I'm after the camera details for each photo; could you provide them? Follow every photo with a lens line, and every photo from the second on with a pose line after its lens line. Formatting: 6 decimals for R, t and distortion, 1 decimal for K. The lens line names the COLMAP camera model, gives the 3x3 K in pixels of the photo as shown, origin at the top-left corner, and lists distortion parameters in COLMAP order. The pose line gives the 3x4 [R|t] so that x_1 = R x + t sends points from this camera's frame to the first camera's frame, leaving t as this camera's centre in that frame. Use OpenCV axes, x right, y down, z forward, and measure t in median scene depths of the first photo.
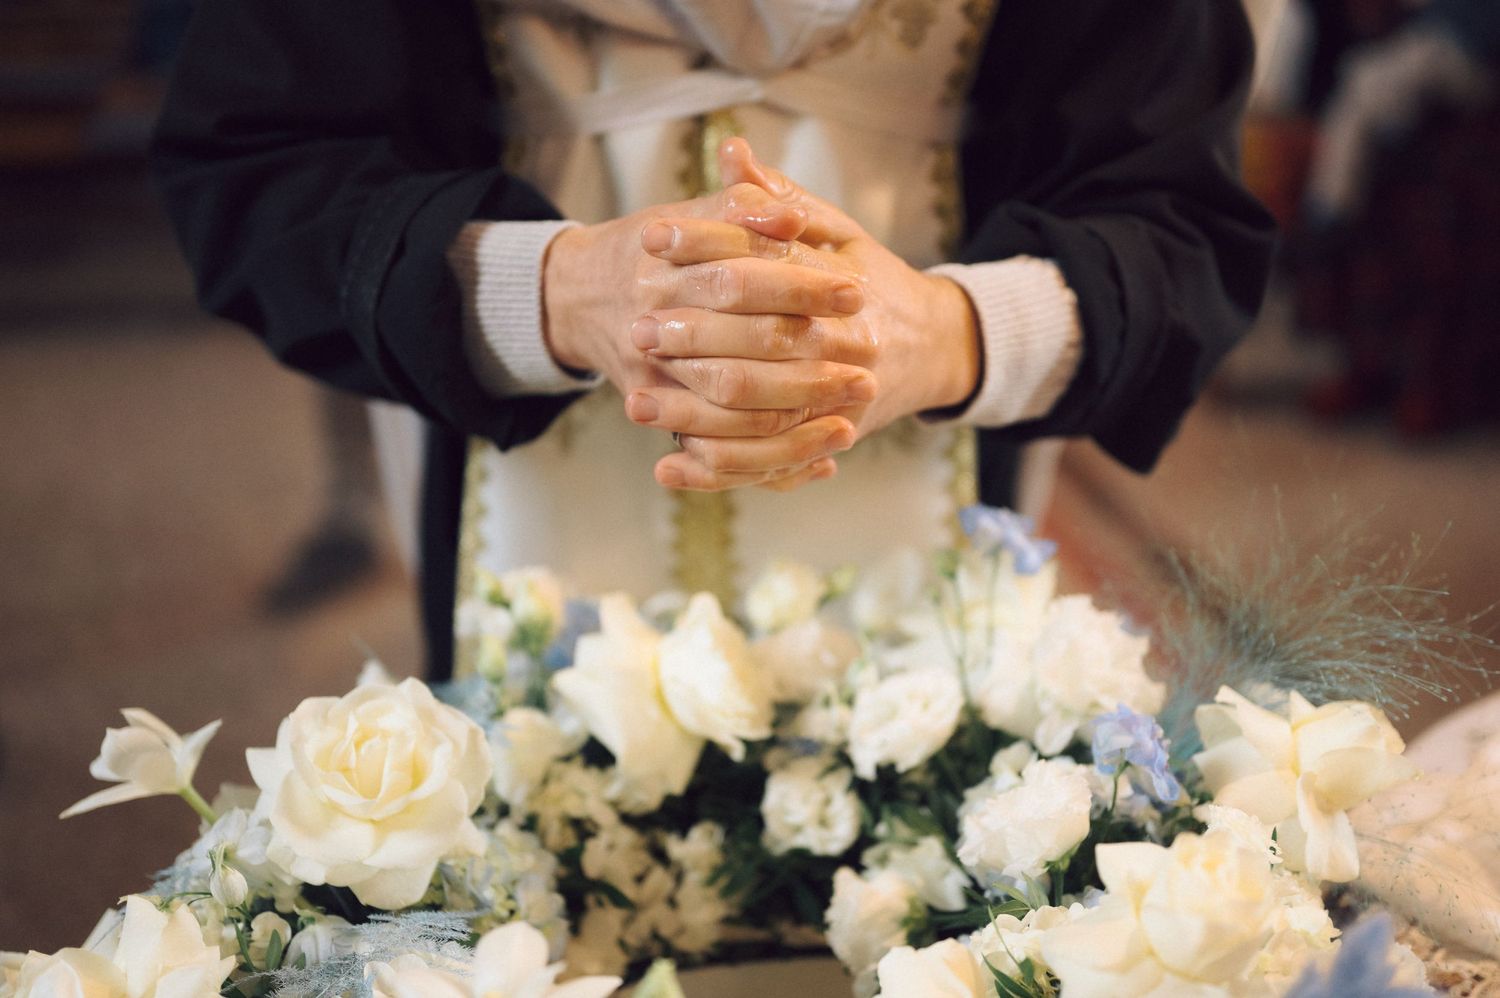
lens RADIAL K [[2032.3, 0, 750.0], [0, 2032.3, 499.0], [0, 0, 1]] dist [0.074049, -0.537822]
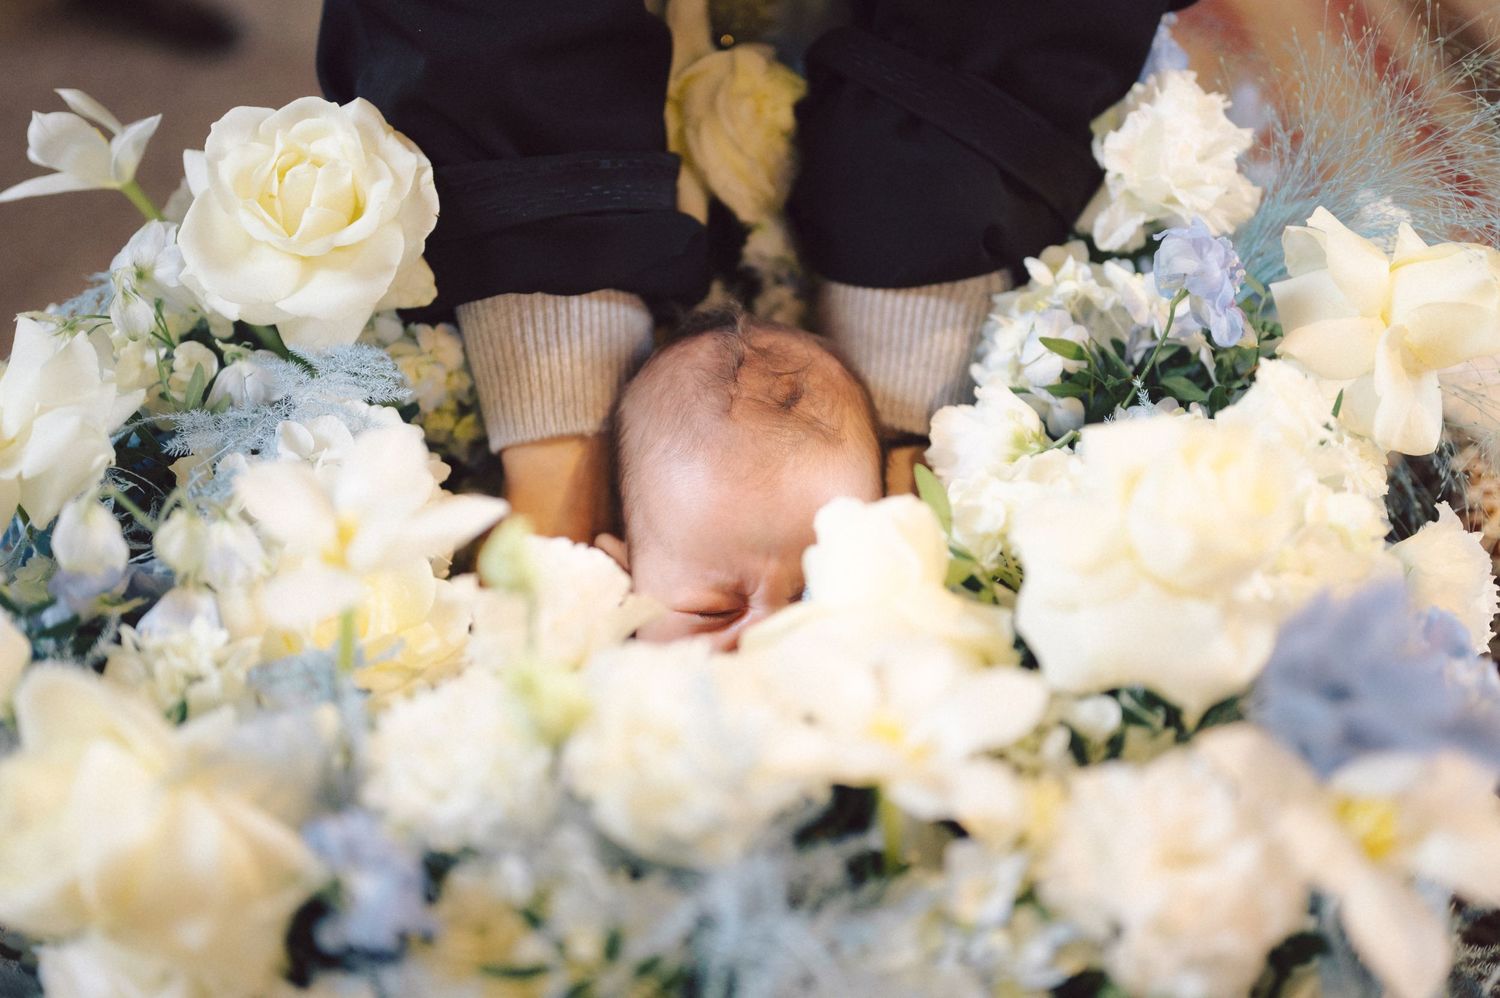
lens RADIAL K [[2032.3, 0, 750.0], [0, 2032.3, 499.0], [0, 0, 1]] dist [0.074049, -0.537822]
pose [[0.989790, 0.122211, -0.073352, 0.080336], [-0.092823, 0.943216, 0.318949, -0.040171], [0.108165, -0.308883, 0.944929, 0.159115]]
